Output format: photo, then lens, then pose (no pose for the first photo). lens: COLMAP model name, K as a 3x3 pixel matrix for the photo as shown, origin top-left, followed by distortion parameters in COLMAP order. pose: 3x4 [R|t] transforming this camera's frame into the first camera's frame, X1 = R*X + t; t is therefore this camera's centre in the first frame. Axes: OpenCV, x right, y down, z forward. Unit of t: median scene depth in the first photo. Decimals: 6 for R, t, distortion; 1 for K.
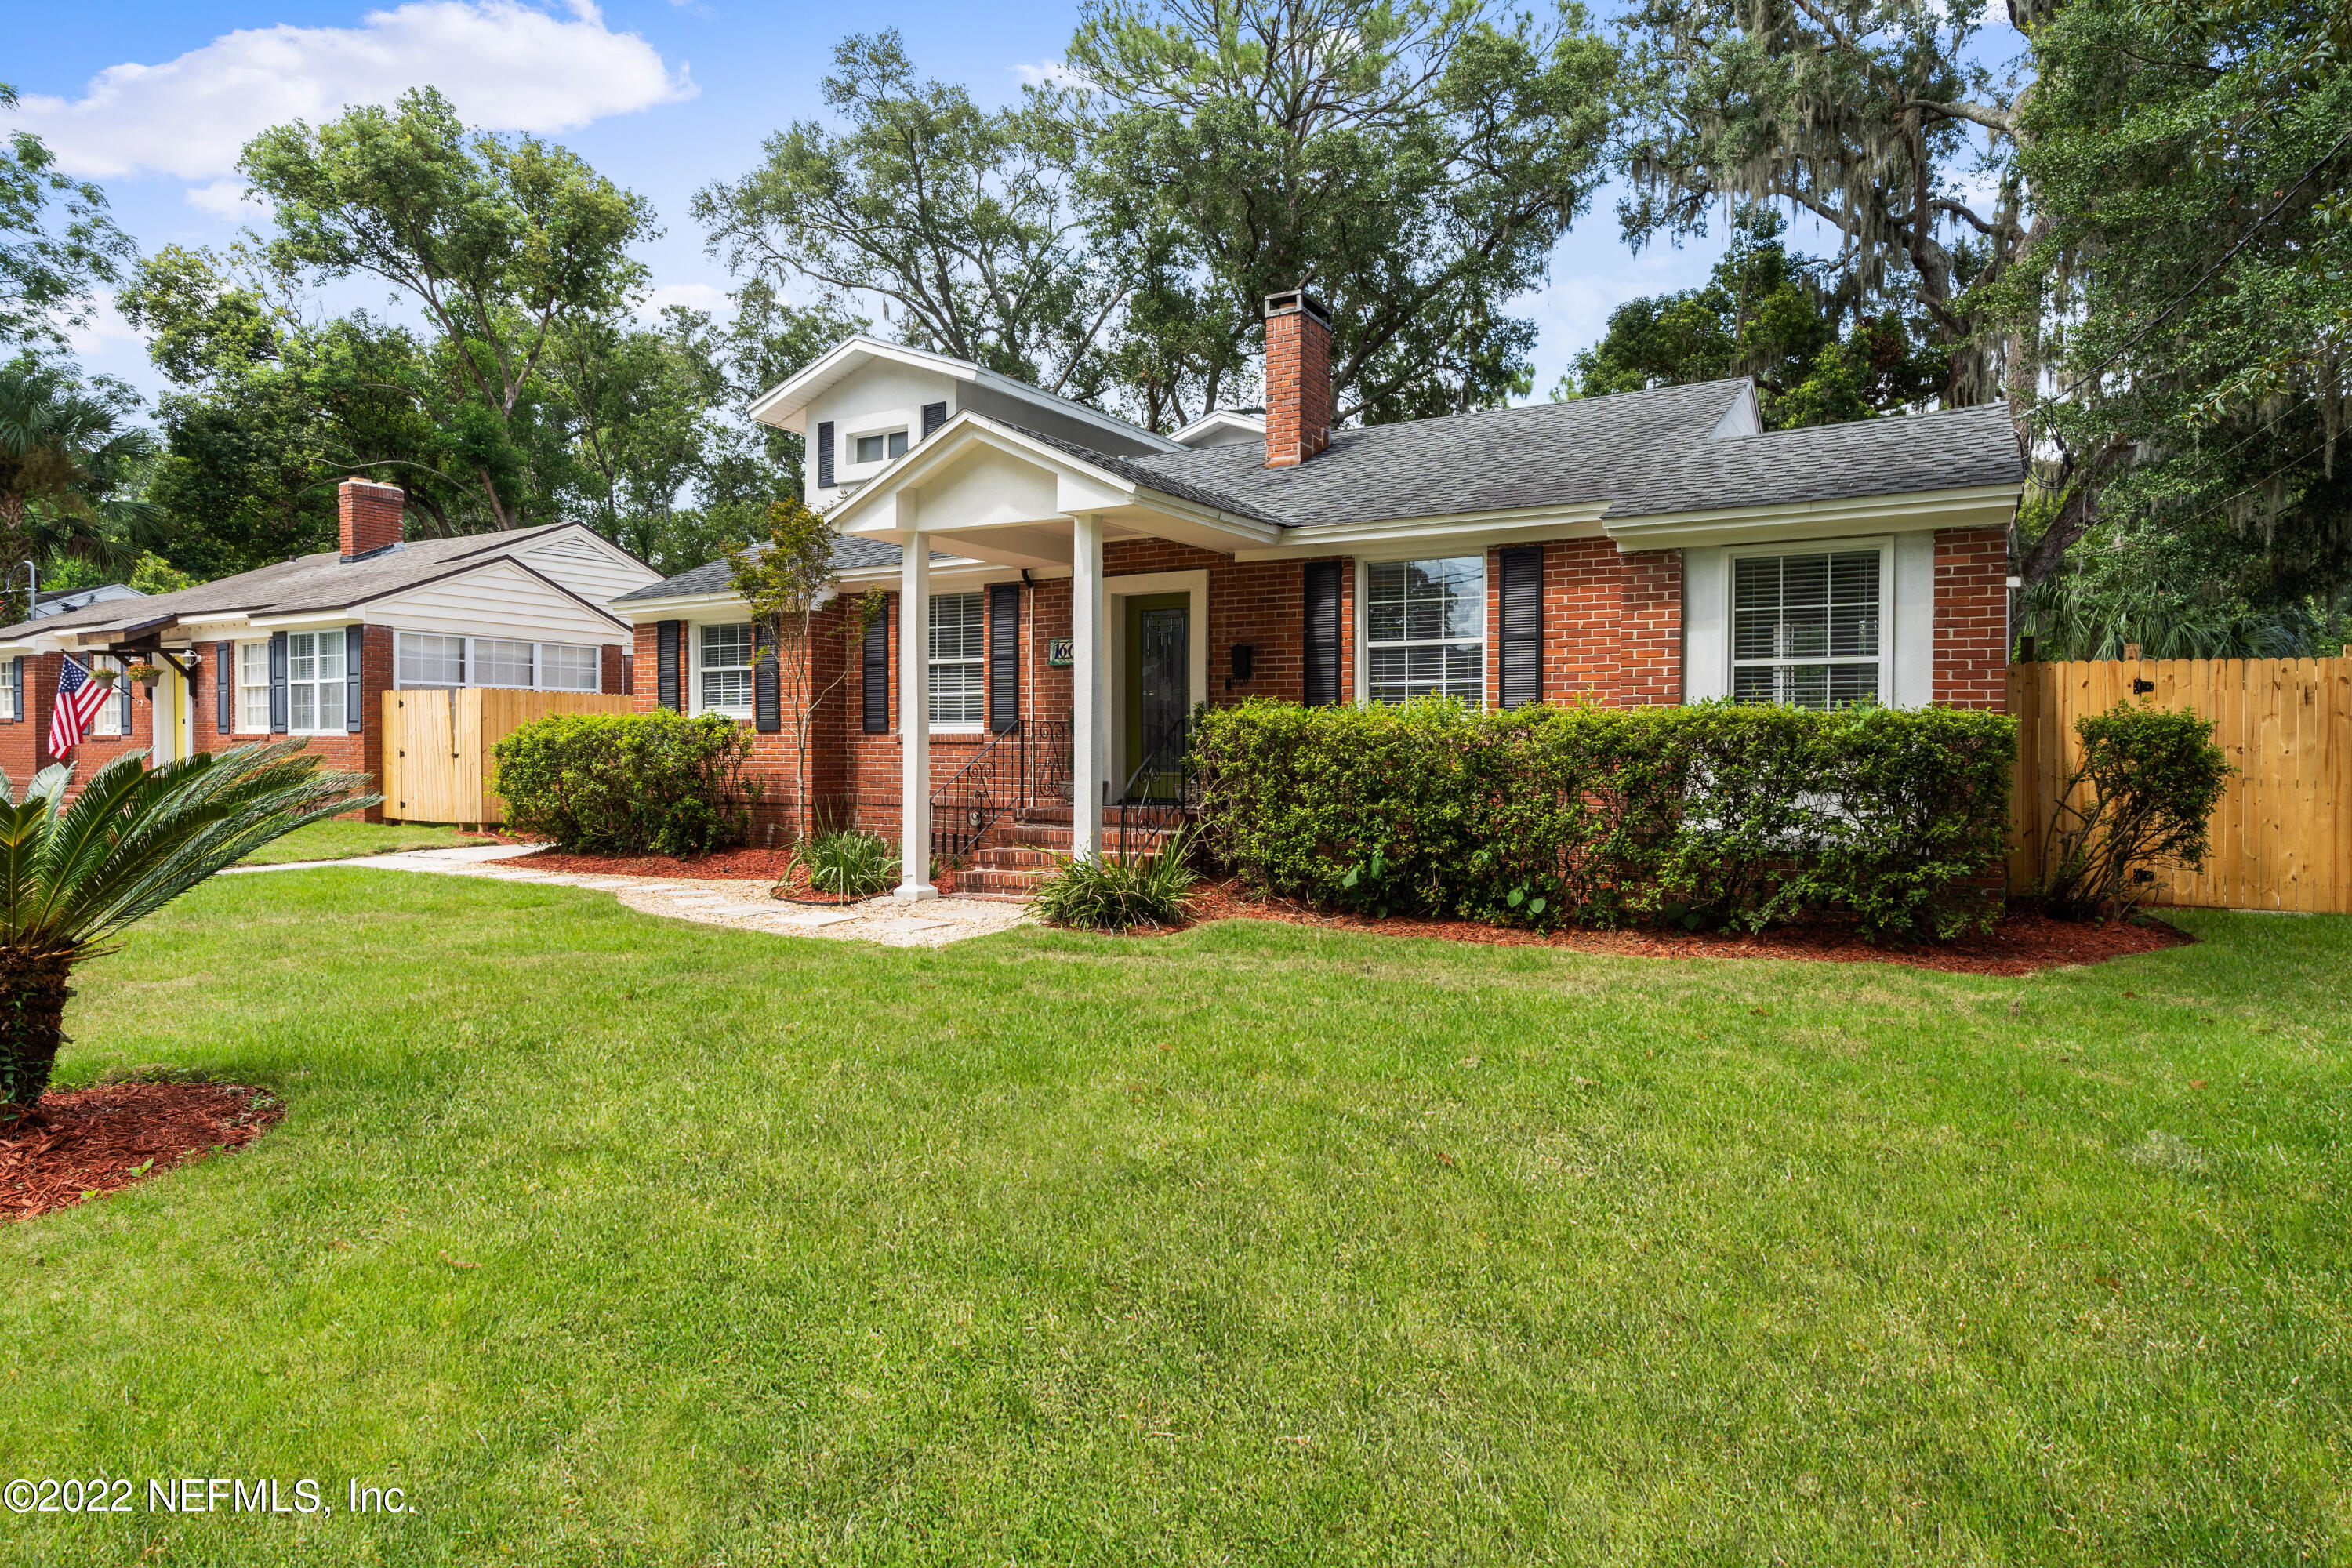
lens RADIAL K [[1309.4, 0, 1176.0], [0, 1309.4, 784.0], [0, 0, 1]] dist [-0.003617, -0.000492]
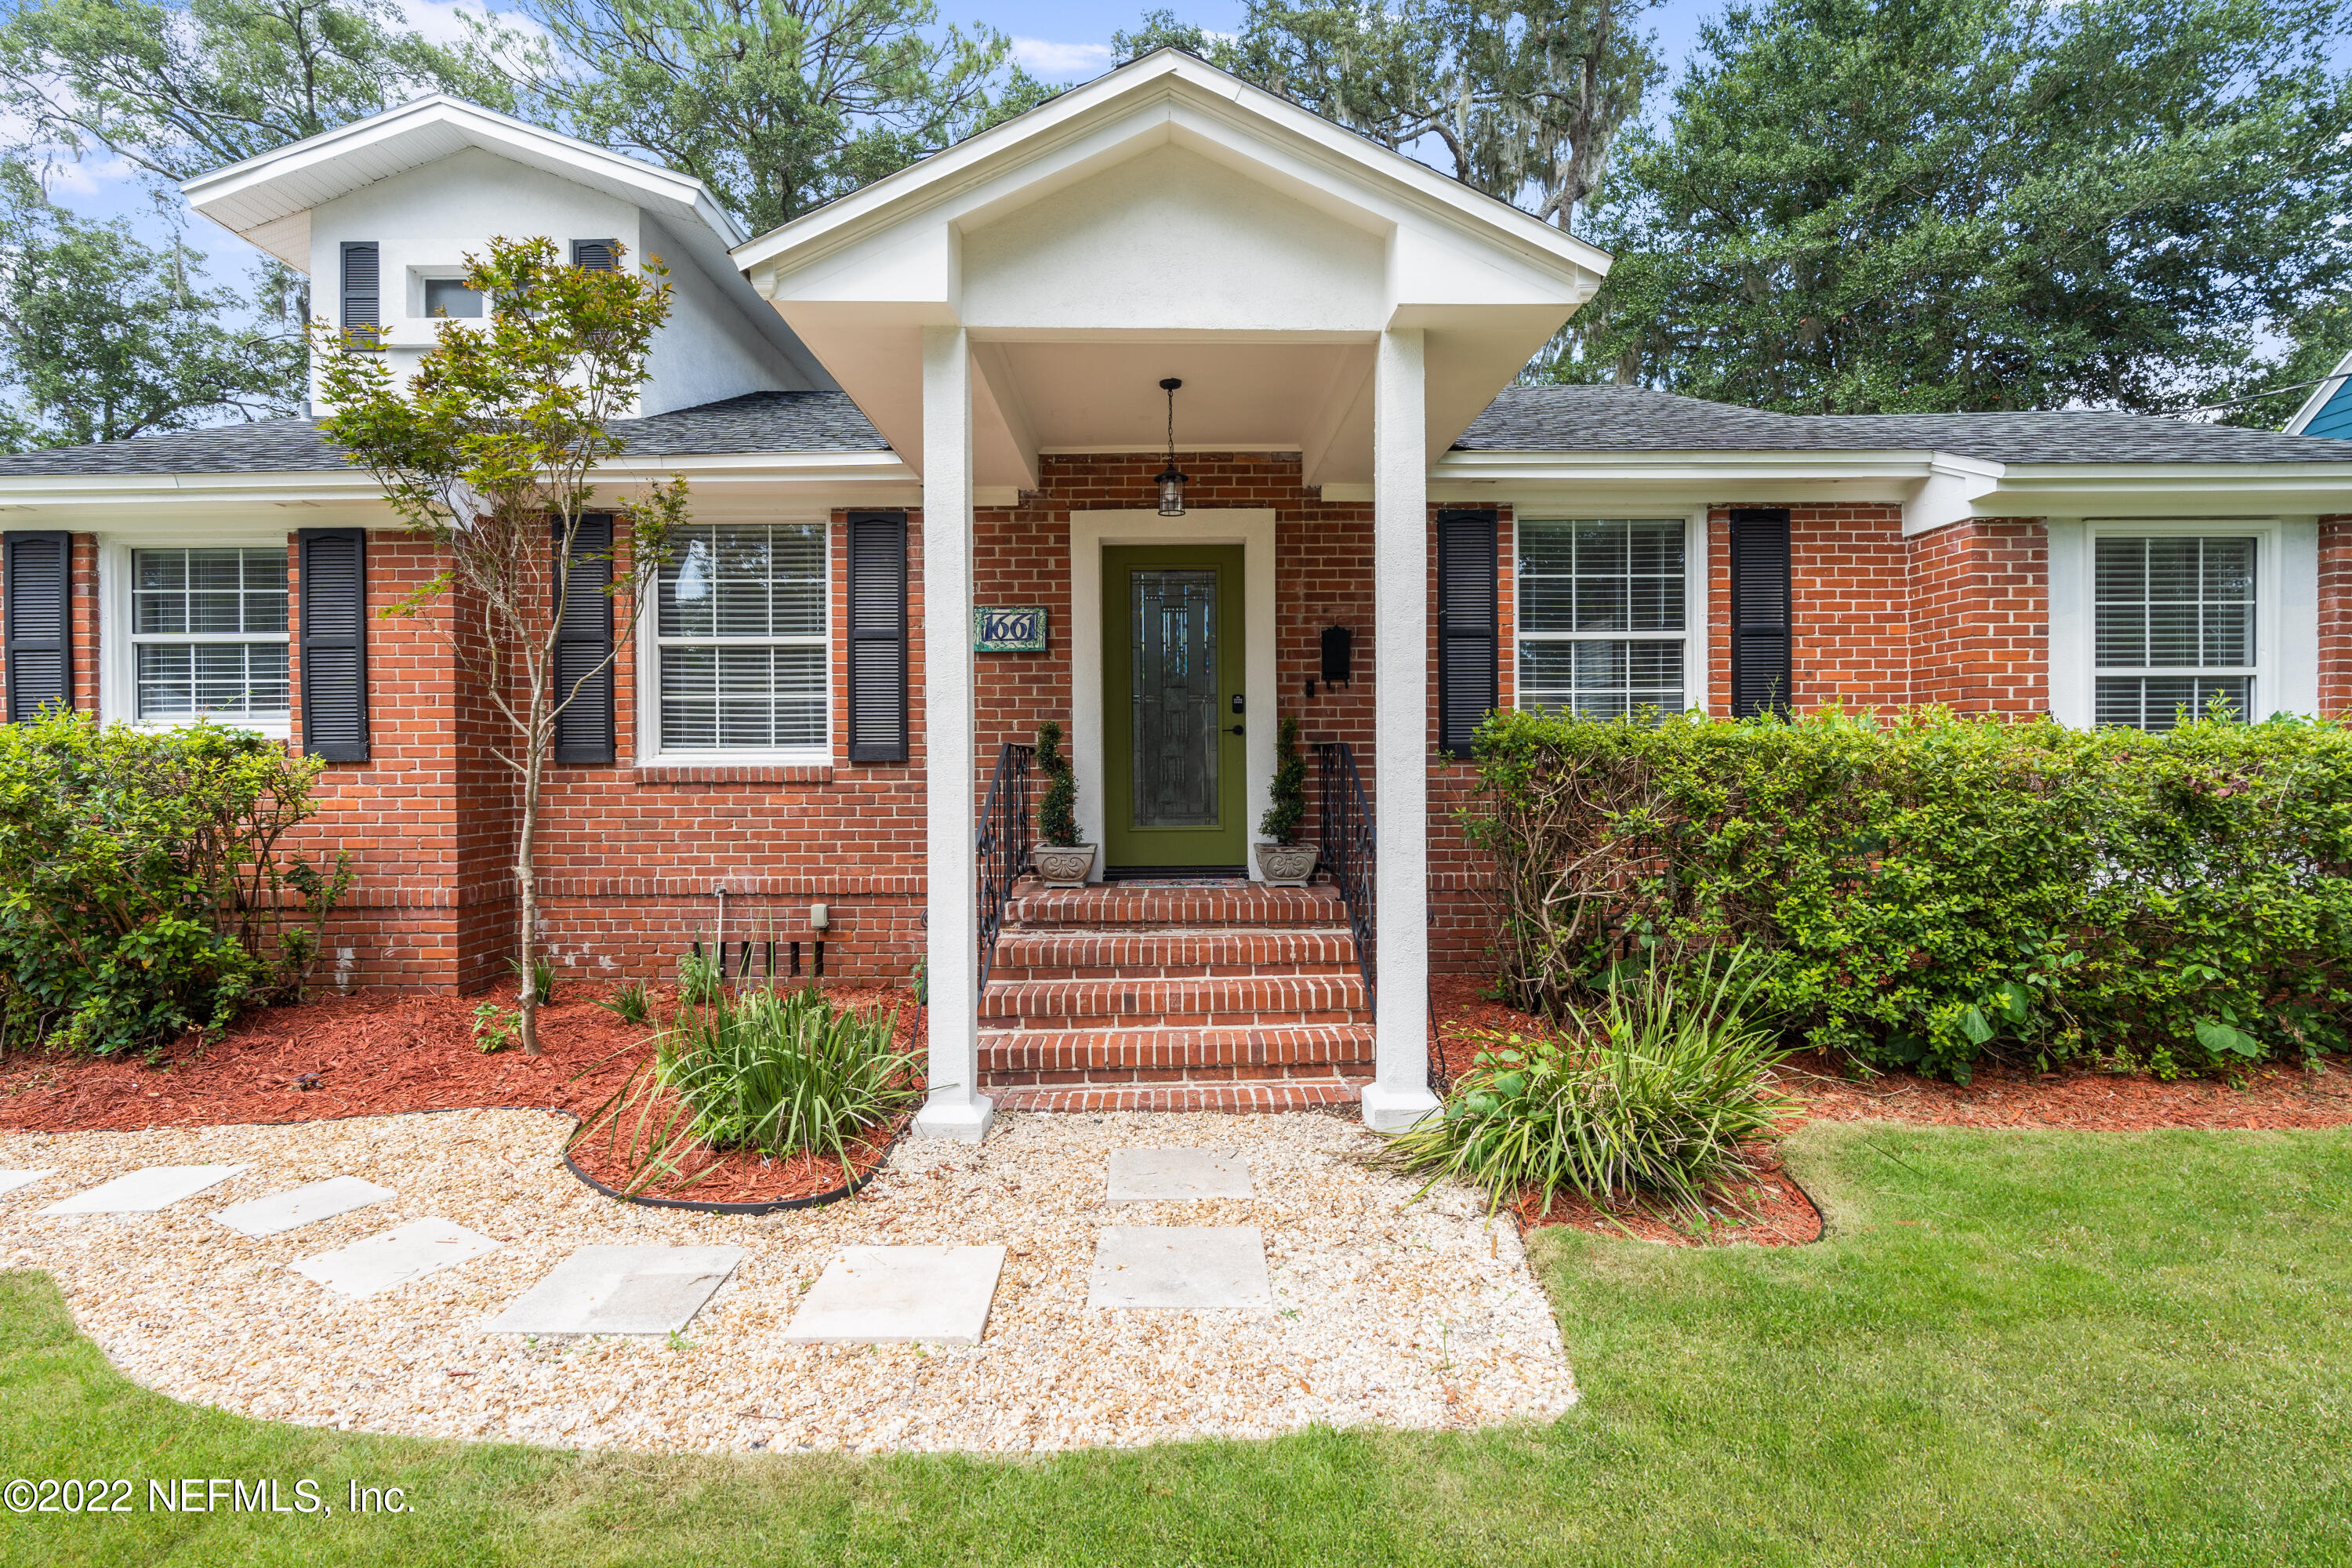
lens RADIAL K [[1096.4, 0, 1178.7], [0, 1096.4, 777.0], [0, 0, 1]] dist [0.000078, 0.000689]
pose [[0.863694, -0.012079, 0.503872, -0.266187], [0.022580, 0.999636, -0.014741, -0.023628], [-0.503510, 0.024109, 0.863653, 0.516362]]
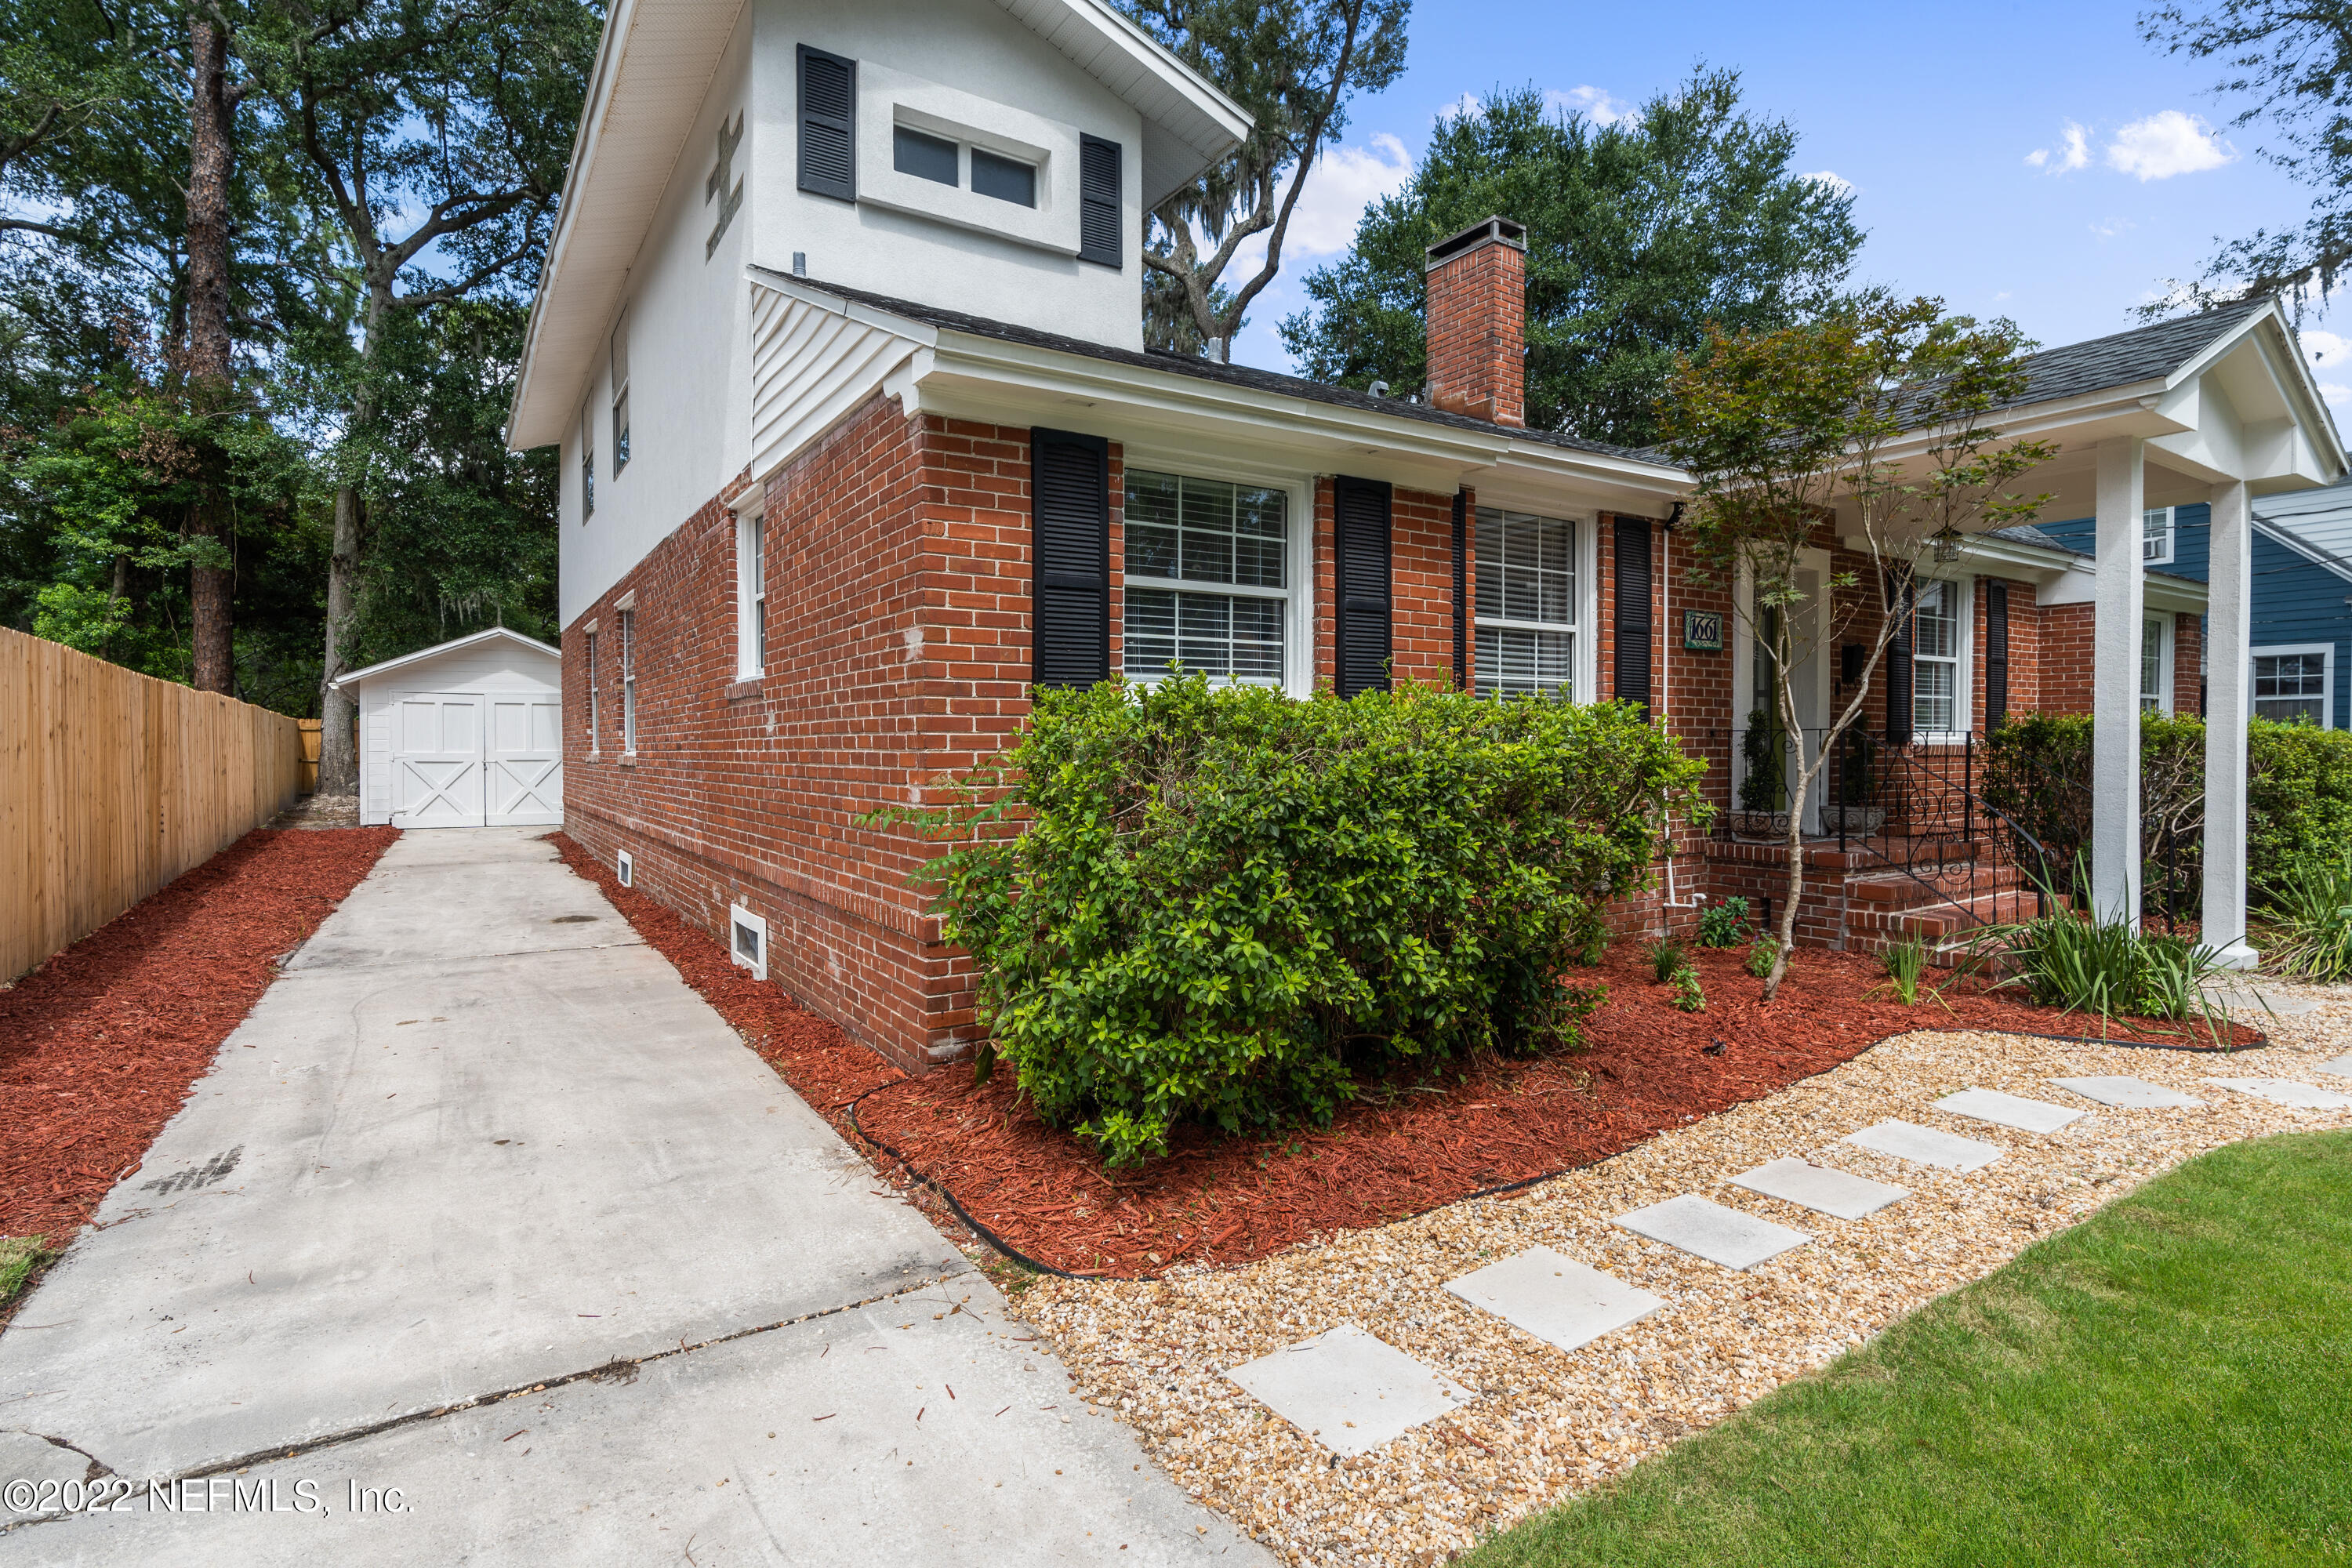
lens RADIAL K [[1110.0, 0, 1177.4], [0, 1110.0, 768.4], [0, 0, 1]] dist [-0.003648, 0.000291]
pose [[0.435463, -0.030395, 0.899693, -0.750846], [0.033323, 0.999289, 0.017631, -0.042249], [-0.899590, 0.022303, 0.436166, 0.968725]]
